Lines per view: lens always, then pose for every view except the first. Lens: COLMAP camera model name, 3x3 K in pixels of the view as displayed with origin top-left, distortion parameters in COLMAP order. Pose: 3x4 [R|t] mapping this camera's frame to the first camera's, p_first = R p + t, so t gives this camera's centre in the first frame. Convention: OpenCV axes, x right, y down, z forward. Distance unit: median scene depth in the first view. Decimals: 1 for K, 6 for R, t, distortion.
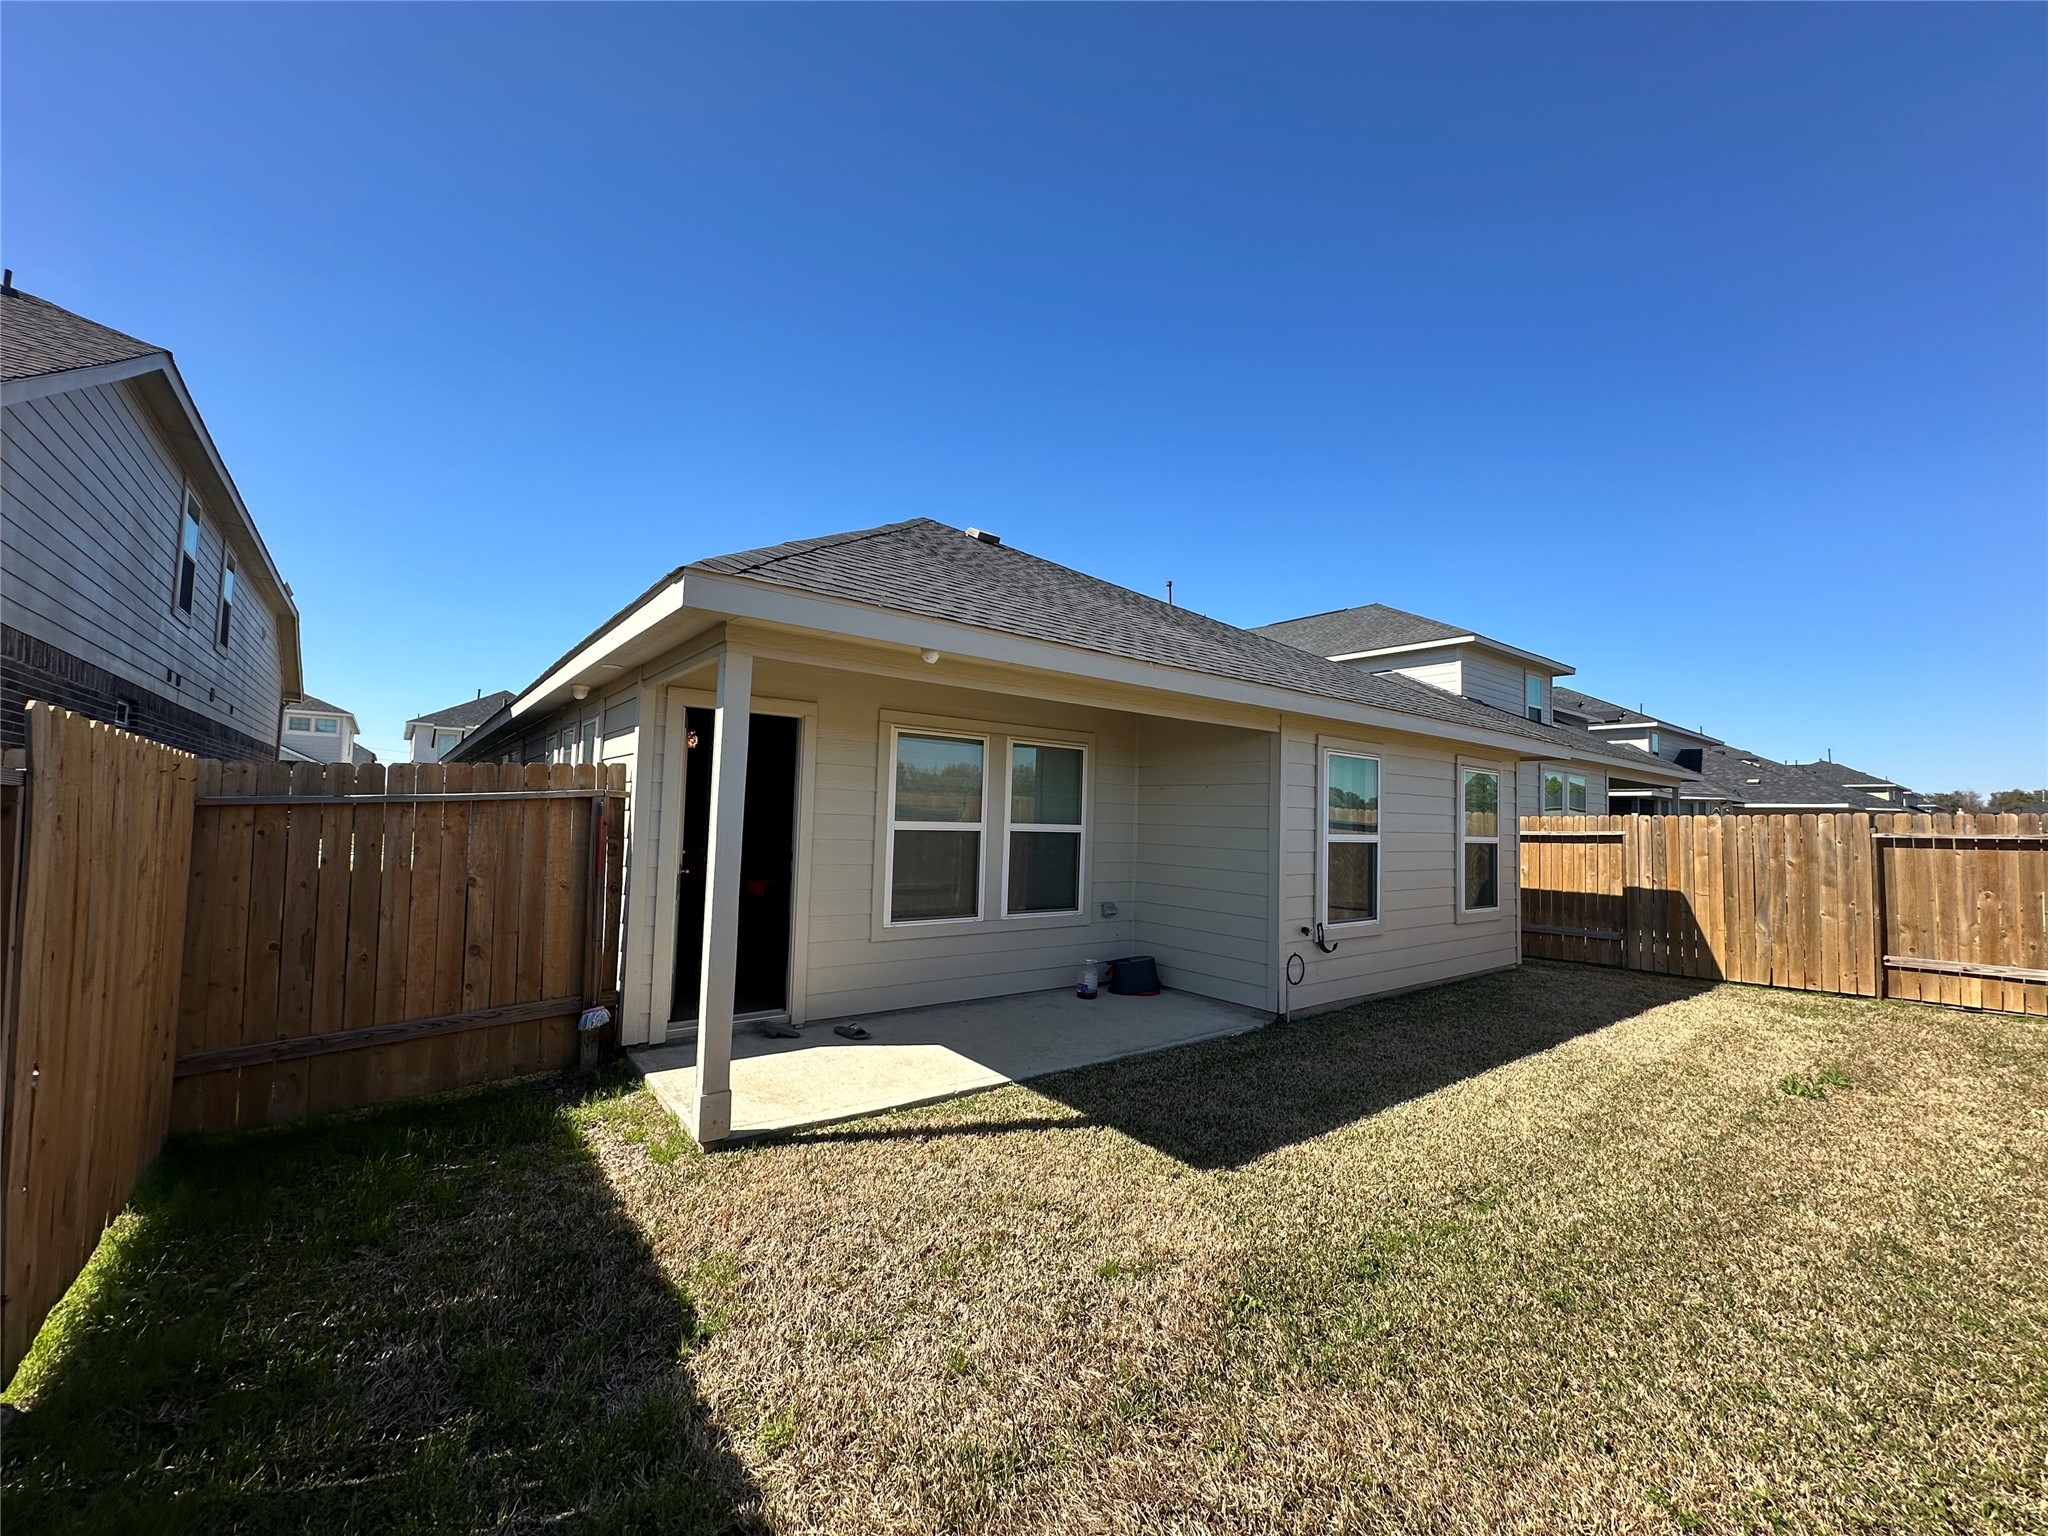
lens RADIAL K [[819.6, 0, 1032.2], [0, 819.6, 773.7], [0, 0, 1]] dist [0.000700, 0.000061]
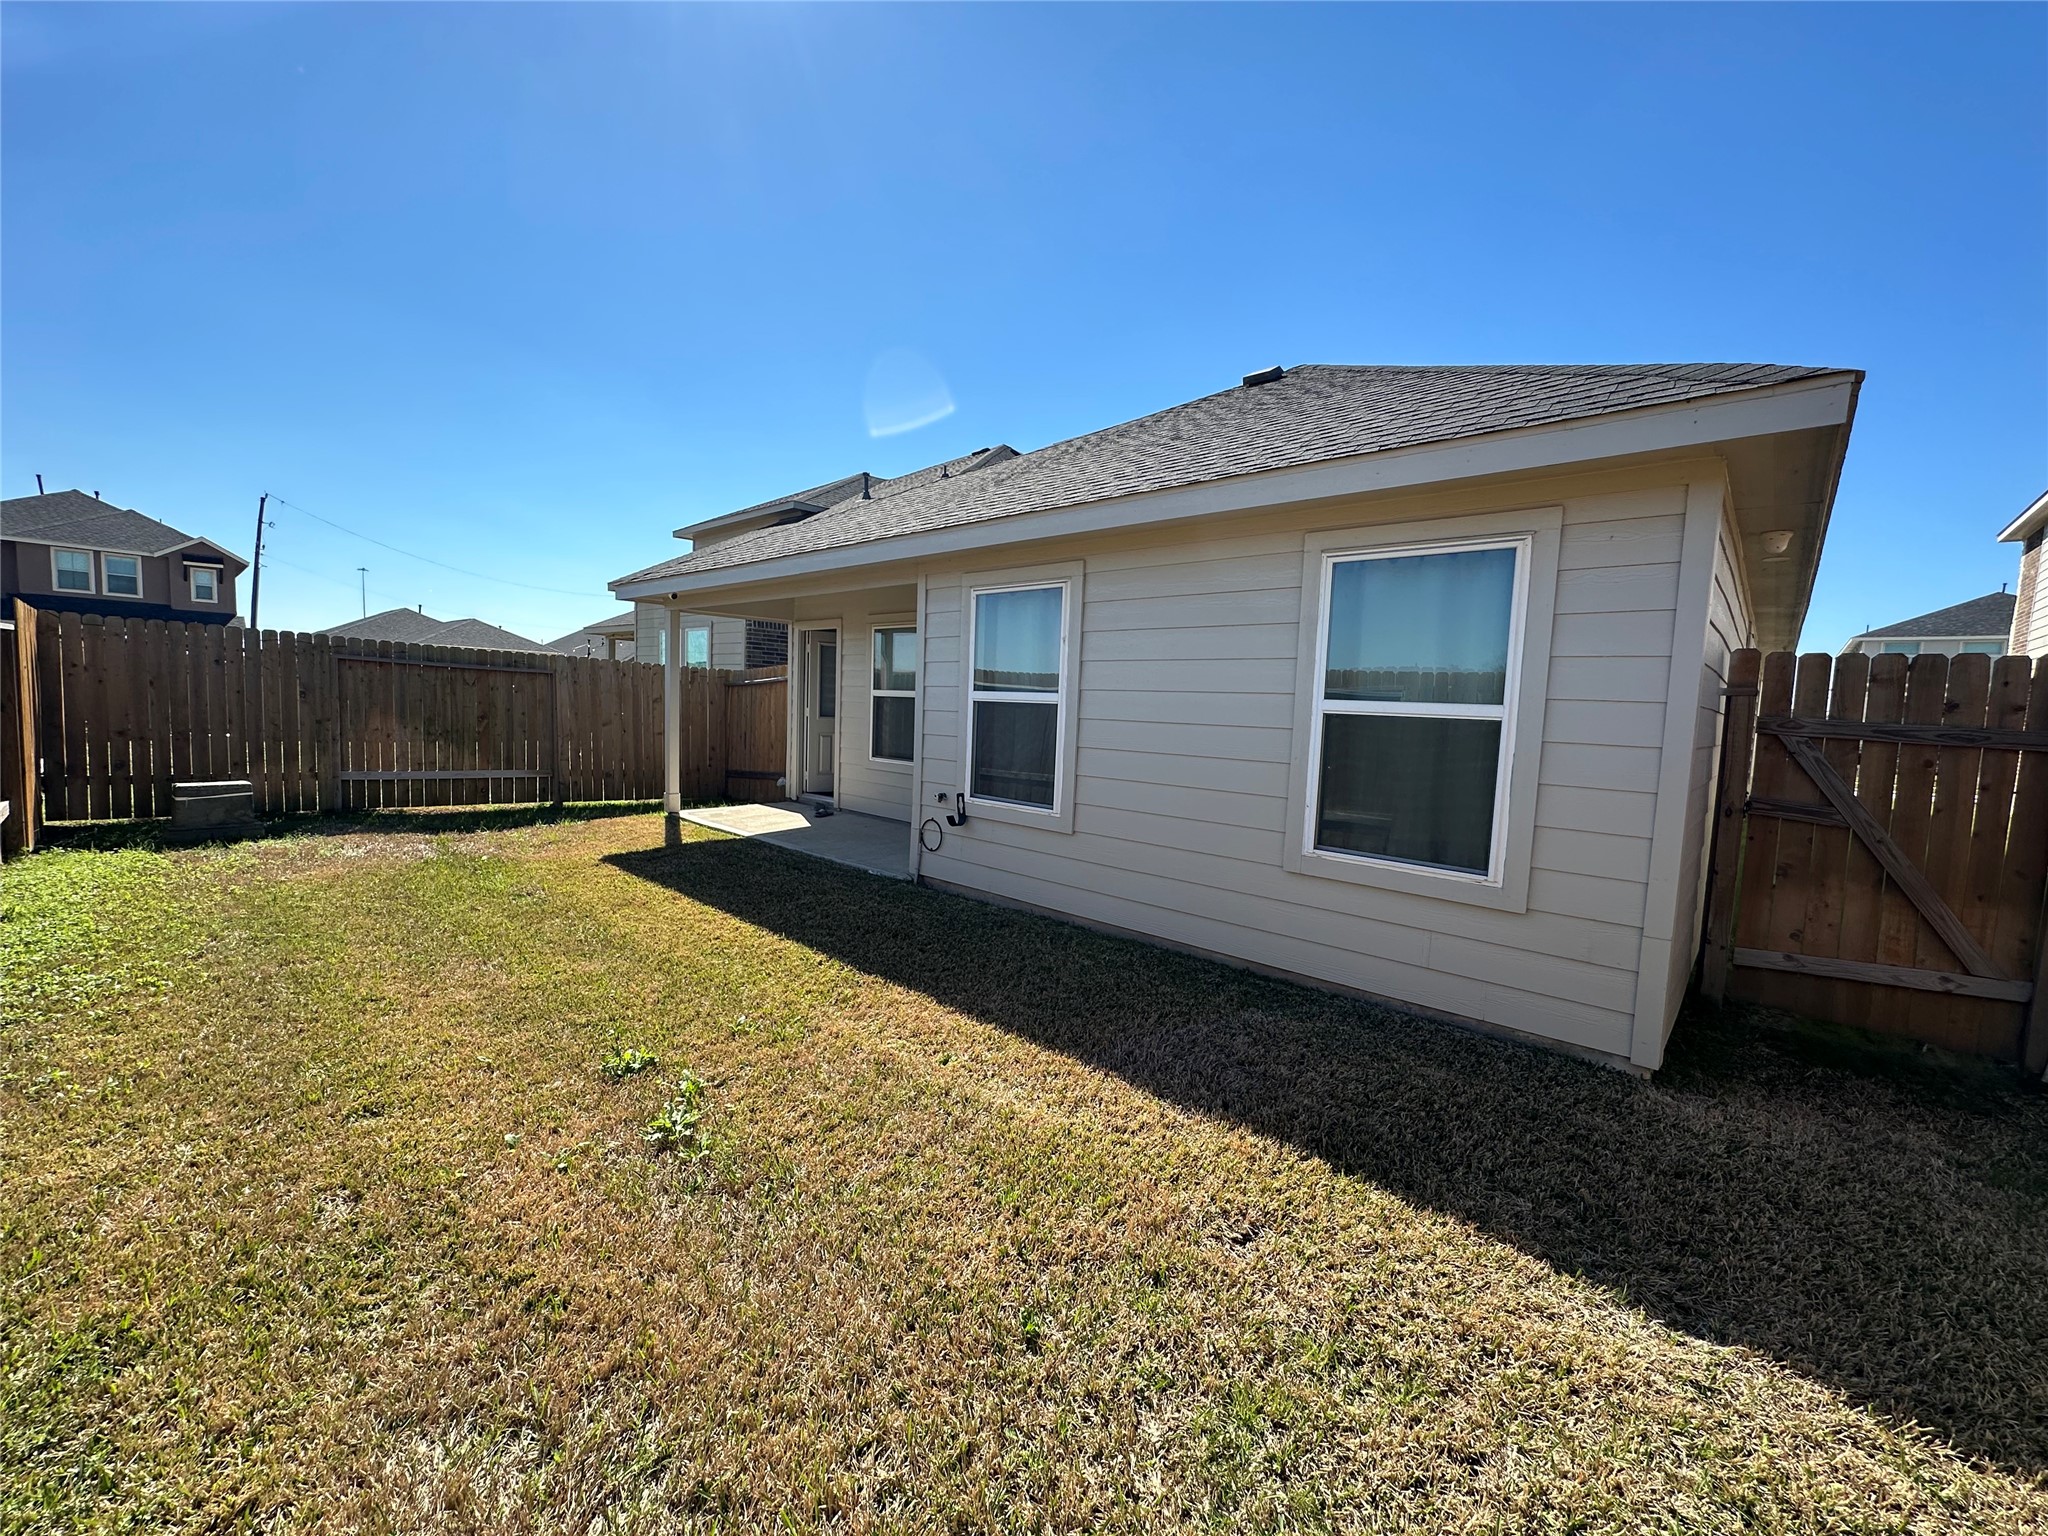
lens RADIAL K [[819.6, 0, 1018.7], [0, 819.6, 763.7], [0, 0, 1]] dist [0.000700, 0.000061]
pose [[0.157931, 0.056822, -0.985814, 1.549260], [0.032112, 0.997519, 0.062641, 0.124335], [0.986928, -0.041549, 0.155715, 1.173446]]
